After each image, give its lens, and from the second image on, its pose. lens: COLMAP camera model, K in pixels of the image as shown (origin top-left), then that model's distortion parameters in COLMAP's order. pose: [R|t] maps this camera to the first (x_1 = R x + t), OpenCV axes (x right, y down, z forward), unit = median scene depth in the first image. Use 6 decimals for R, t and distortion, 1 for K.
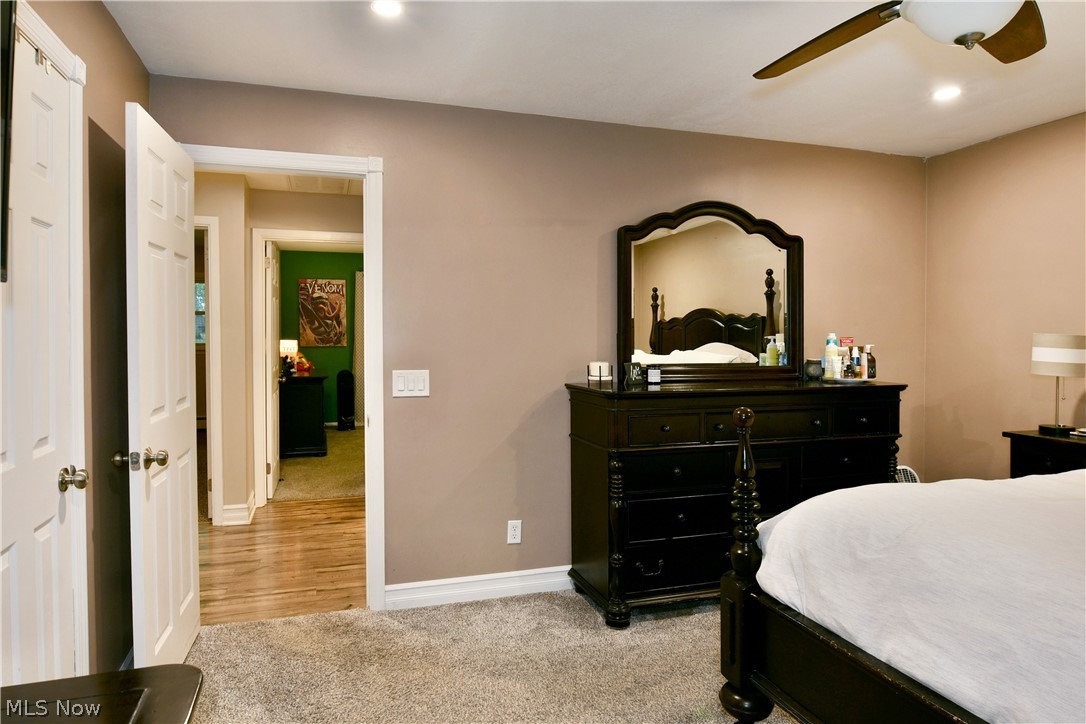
lens RADIAL K [[661.9, 0, 539.2], [0, 661.9, 362.3], [0, 0, 1]] dist [-0.013302, -0.004051]
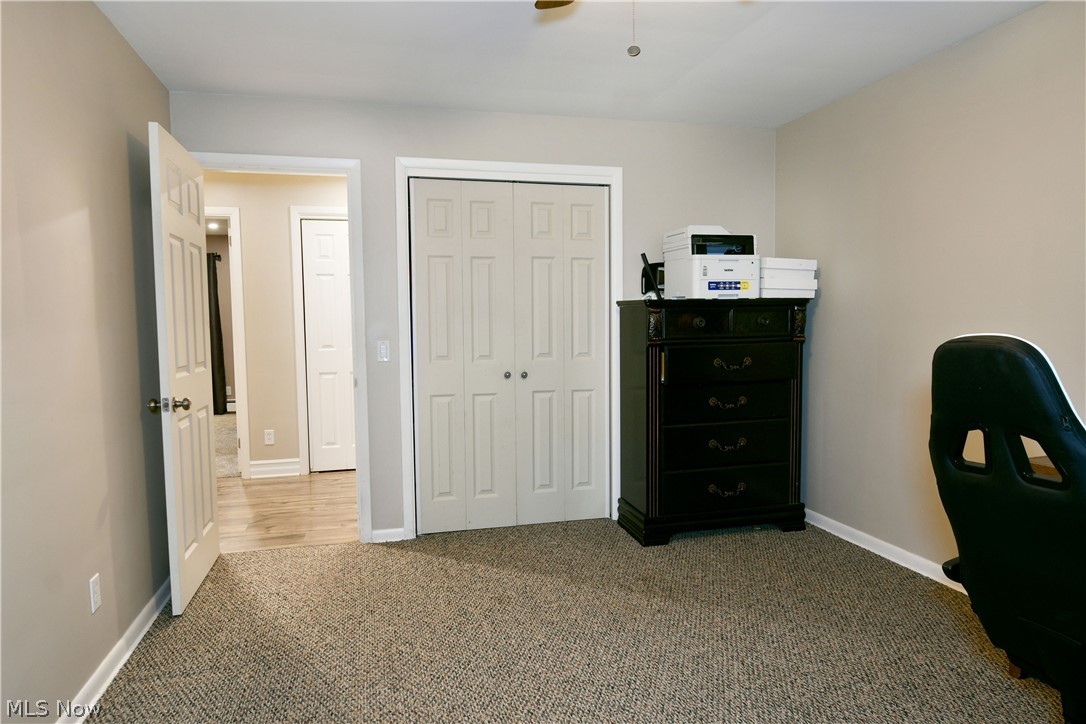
lens RADIAL K [[661.9, 0, 539.2], [0, 661.9, 362.3], [0, 0, 1]] dist [-0.013302, -0.004051]
pose [[0.999416, -0.003586, -0.033993, 0.148911], [0.005528, 0.998346, 0.057224, -0.006520], [0.033731, -0.057379, 0.997782, -0.237812]]
